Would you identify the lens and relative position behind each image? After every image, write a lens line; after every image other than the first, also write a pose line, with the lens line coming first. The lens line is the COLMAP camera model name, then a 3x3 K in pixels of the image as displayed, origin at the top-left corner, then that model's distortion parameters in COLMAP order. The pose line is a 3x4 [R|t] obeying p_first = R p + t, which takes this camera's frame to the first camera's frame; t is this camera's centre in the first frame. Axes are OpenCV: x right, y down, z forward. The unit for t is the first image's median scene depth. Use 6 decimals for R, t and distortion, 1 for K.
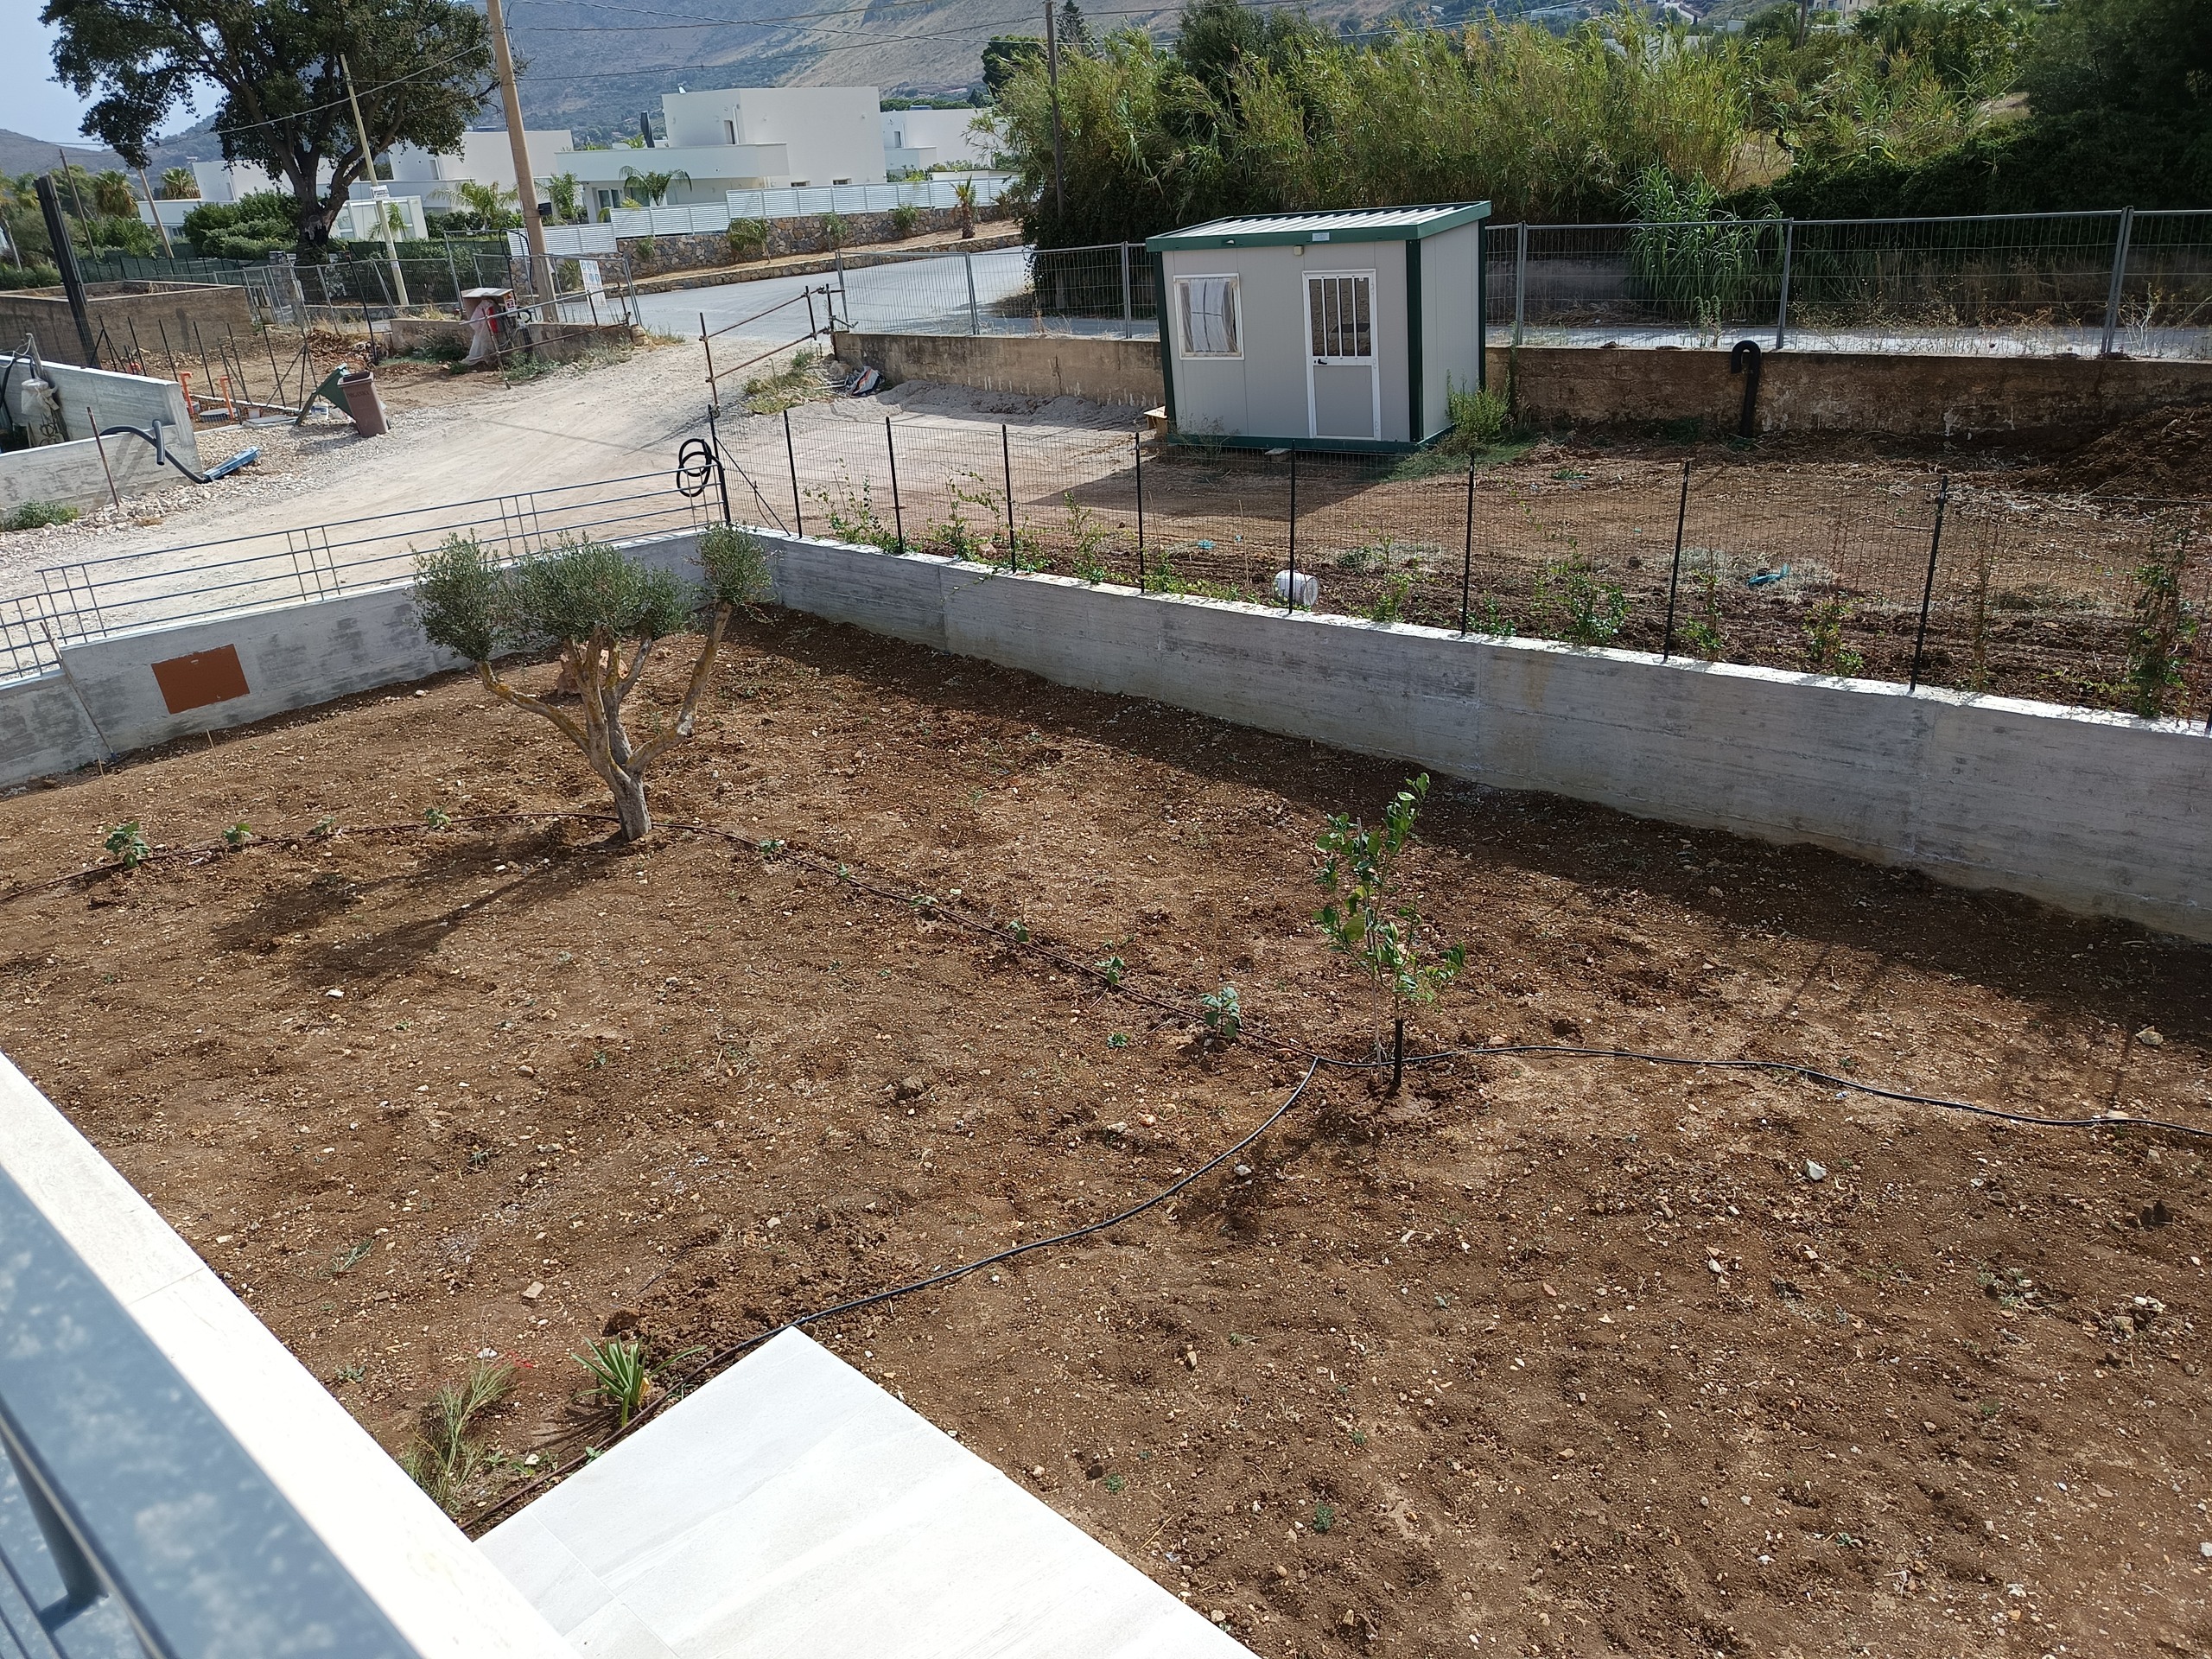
lens RADIAL K [[1564.8, 0, 1106.0], [0, 1564.8, 829.5], [0, 0, 1]] dist [0.009180, -0.011643]
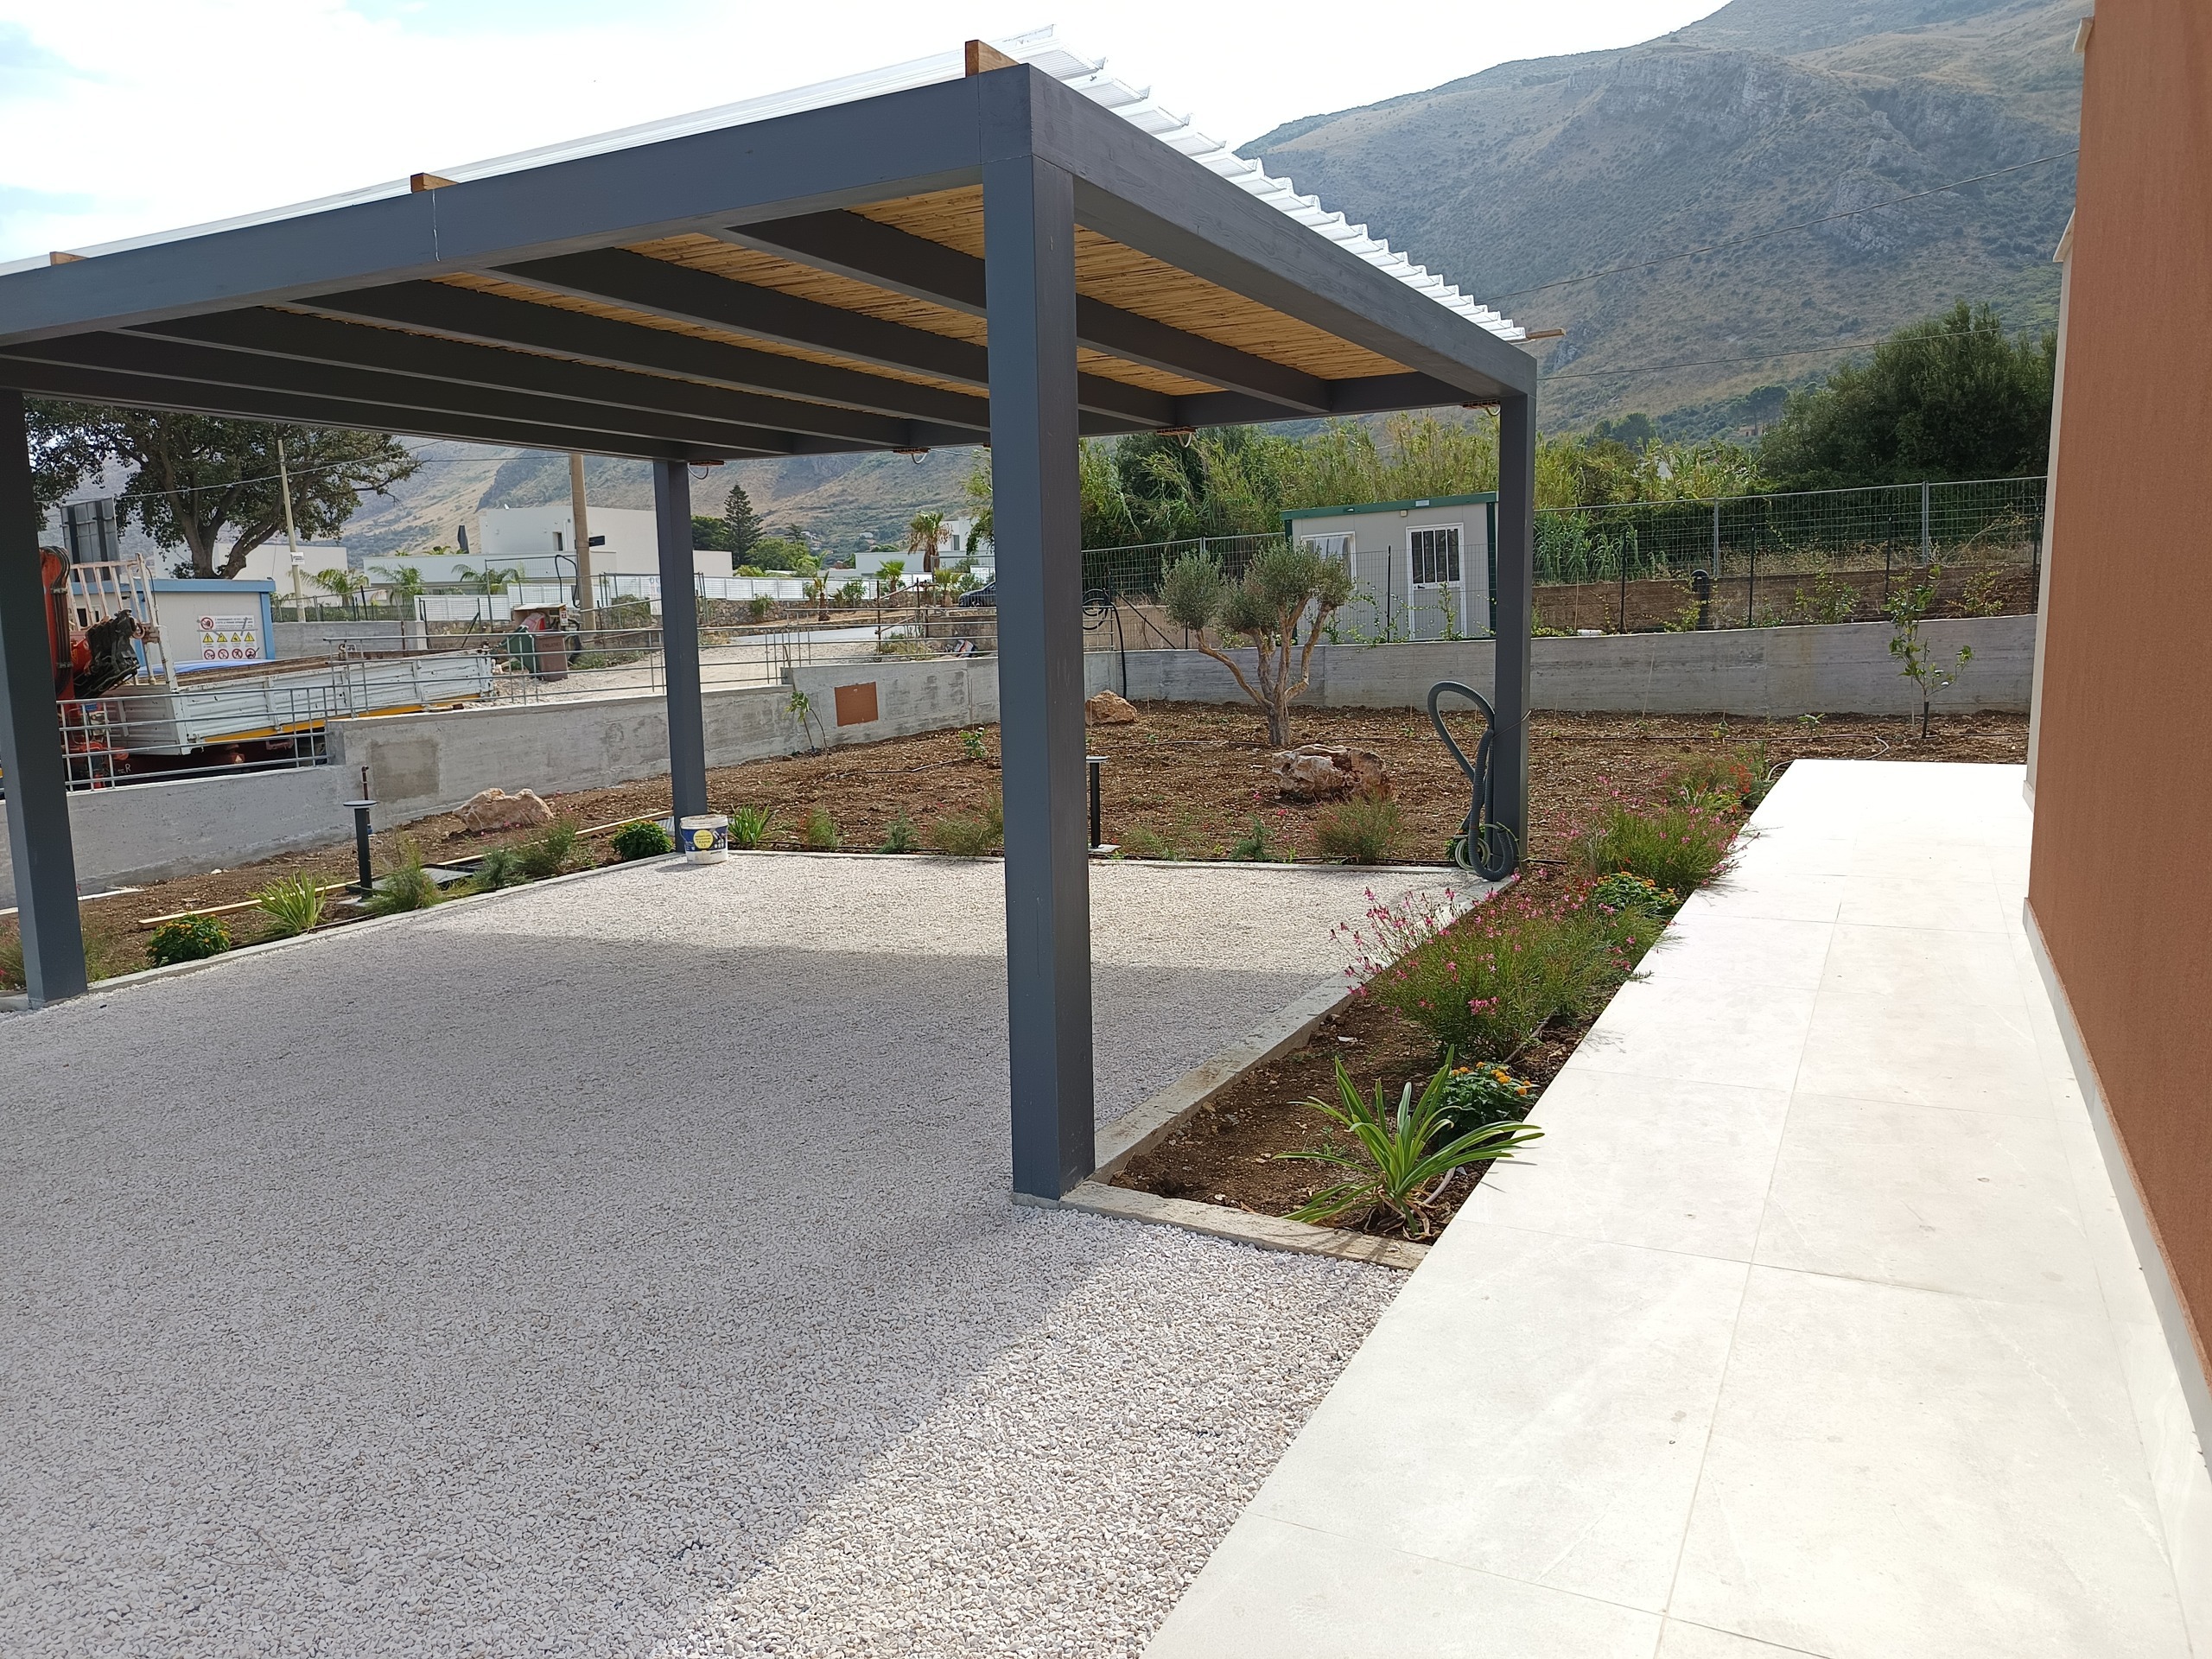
lens RADIAL K [[1551.5, 0, 1106.0], [0, 1551.5, 829.5], [0, 0, 1]] dist [0.022307, -0.020983]
pose [[0.969892, -0.010804, 0.243294, -0.188405], [0.078263, 0.959852, -0.269370, 0.105994], [-0.230616, 0.280300, 0.931798, -0.077169]]
